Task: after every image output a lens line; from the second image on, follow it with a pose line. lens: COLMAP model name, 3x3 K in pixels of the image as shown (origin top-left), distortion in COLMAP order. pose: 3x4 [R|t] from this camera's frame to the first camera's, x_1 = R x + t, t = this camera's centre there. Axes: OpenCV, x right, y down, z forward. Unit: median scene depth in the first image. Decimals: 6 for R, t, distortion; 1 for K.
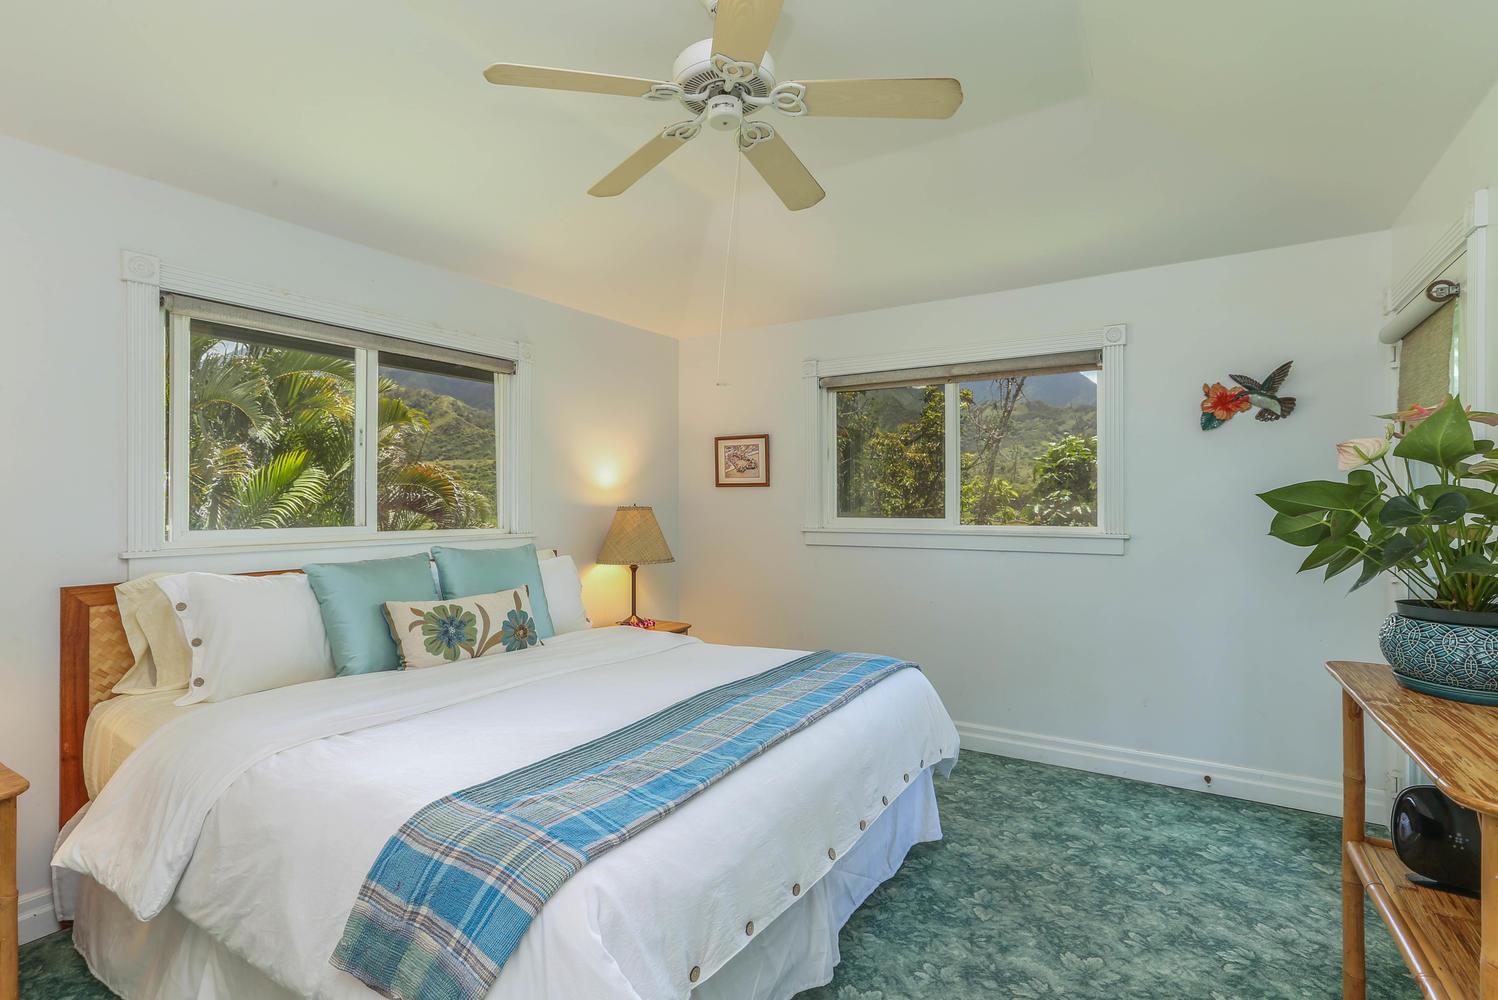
lens RADIAL K [[704.8, 0, 749.0], [0, 704.8, 500.0], [0, 0, 1]] dist [-0.001813, 0.026916]
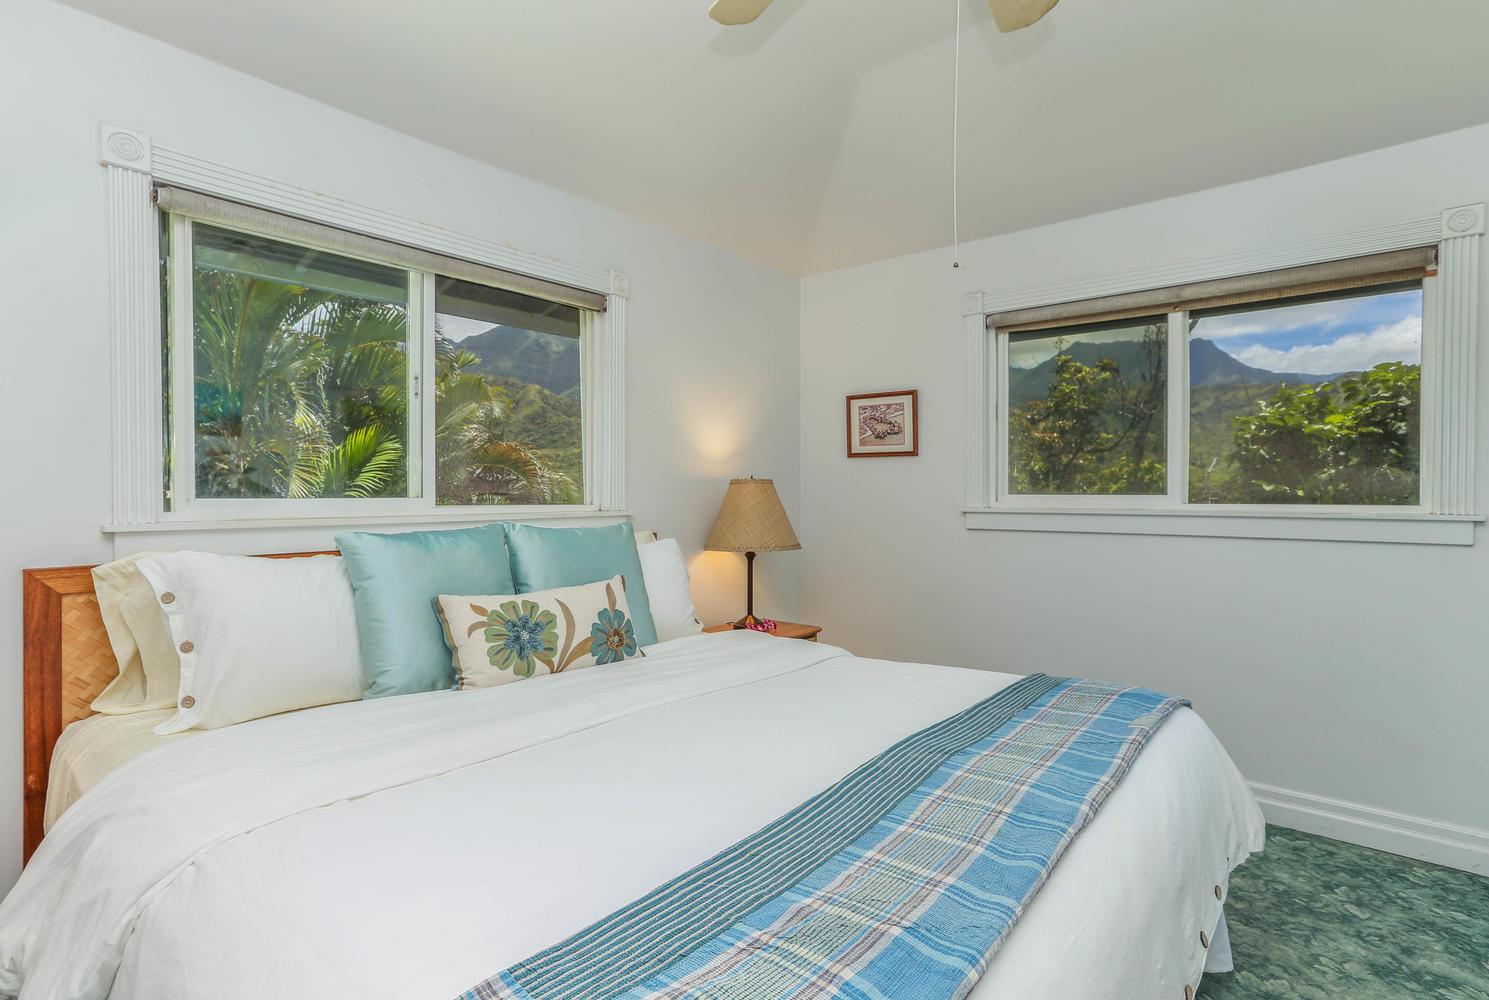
lens RADIAL K [[693.8, 0, 758.3], [0, 693.8, 504.8], [0, 0, 1]] dist [0.030382, 0.000548]
pose [[0.995345, 0.004291, -0.096276, -0.104368], [-0.002976, 0.999900, 0.013795, 0.036186], [0.096325, -0.013444, 0.995259, 0.288256]]
